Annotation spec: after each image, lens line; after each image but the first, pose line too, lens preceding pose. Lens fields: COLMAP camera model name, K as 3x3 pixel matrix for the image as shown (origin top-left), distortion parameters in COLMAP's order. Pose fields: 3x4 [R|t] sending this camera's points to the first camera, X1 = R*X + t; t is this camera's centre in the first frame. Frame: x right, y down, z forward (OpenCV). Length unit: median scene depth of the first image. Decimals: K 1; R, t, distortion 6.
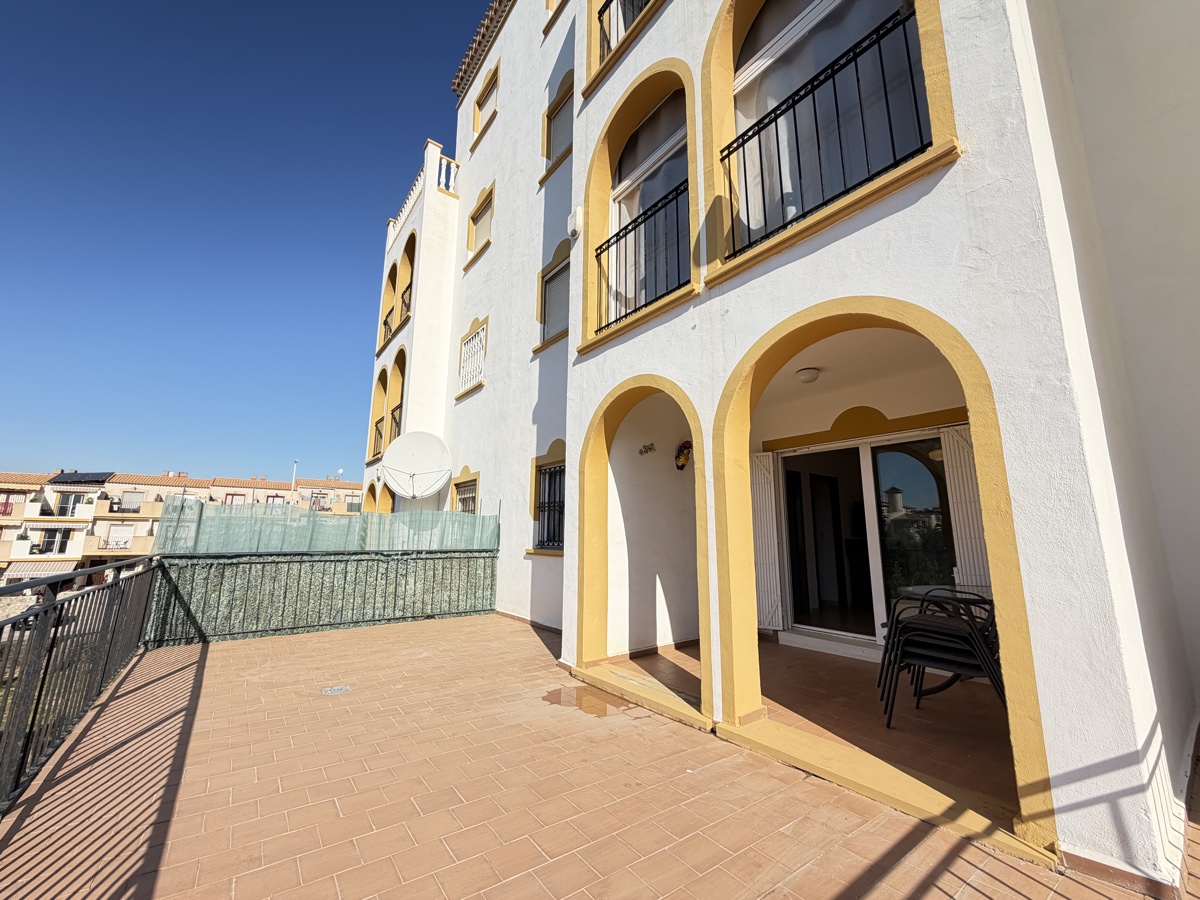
lens RADIAL K [[477.2, 0, 595.4], [0, 477.2, 455.6], [0, 0, 1]] dist [0.001639, -0.000198]
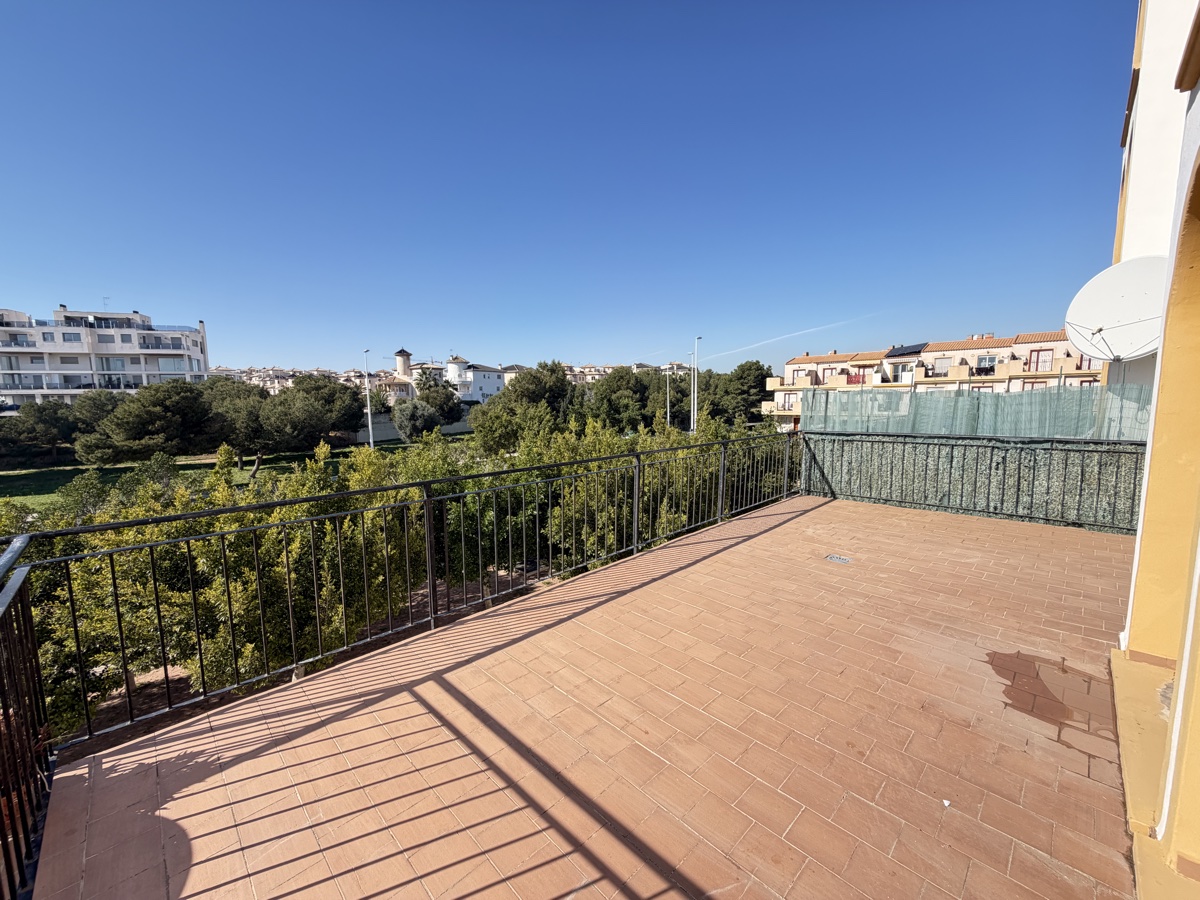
lens RADIAL K [[477.2, 0, 600.2], [0, 477.2, 448.2], [0, 0, 1]] dist [0.001639, -0.000198]
pose [[0.144882, 0.094884, -0.984889, 0.312749], [0.184768, 0.975288, 0.121139, -0.017497], [0.972044, -0.199527, 0.123770, 0.204799]]
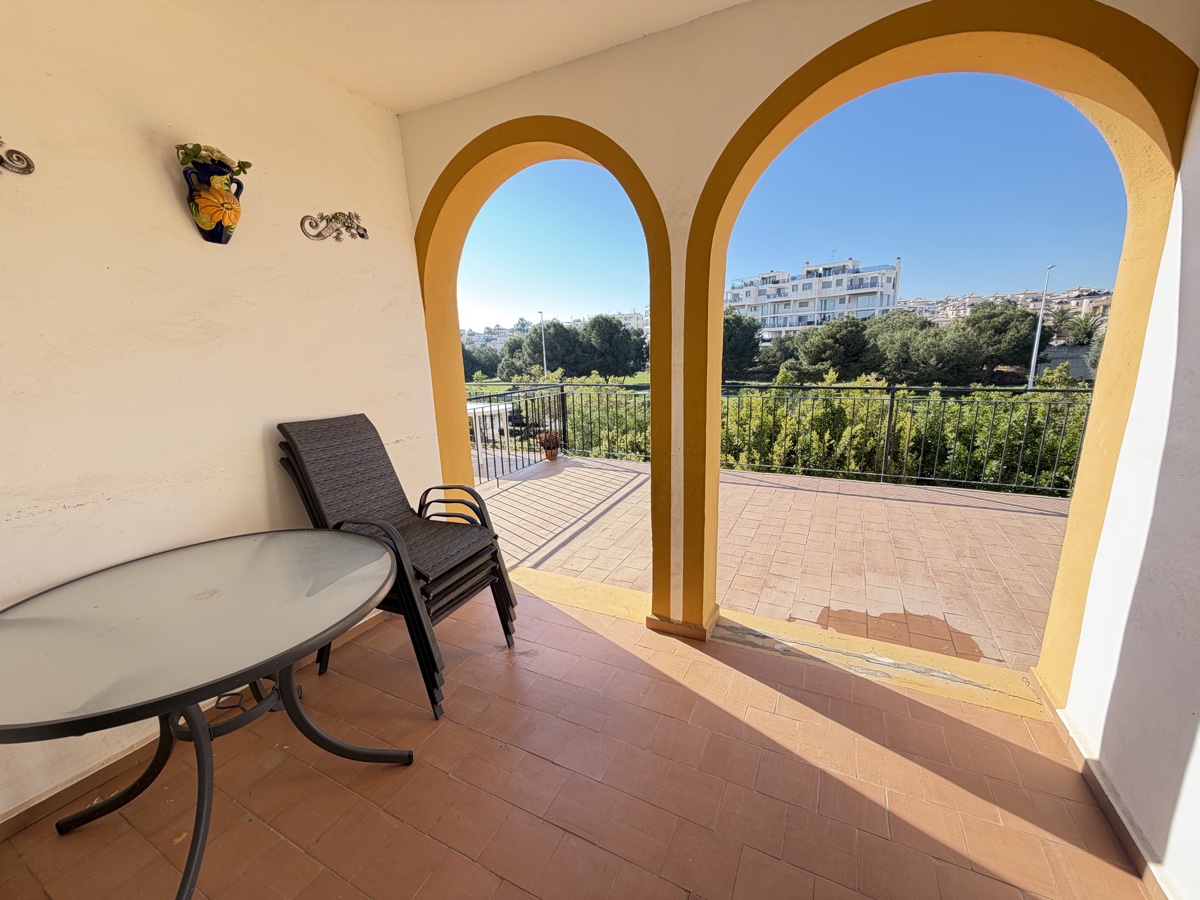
lens RADIAL K [[477.2, 0, 593.9], [0, 477.2, 451.2], [0, 0, 1]] dist [0.001639, -0.000198]
pose [[-0.896398, 0.116739, -0.427601, 0.368924], [0.100455, 0.993098, 0.060537, 0.095163], [0.431717, 0.011310, -0.901938, 0.830071]]
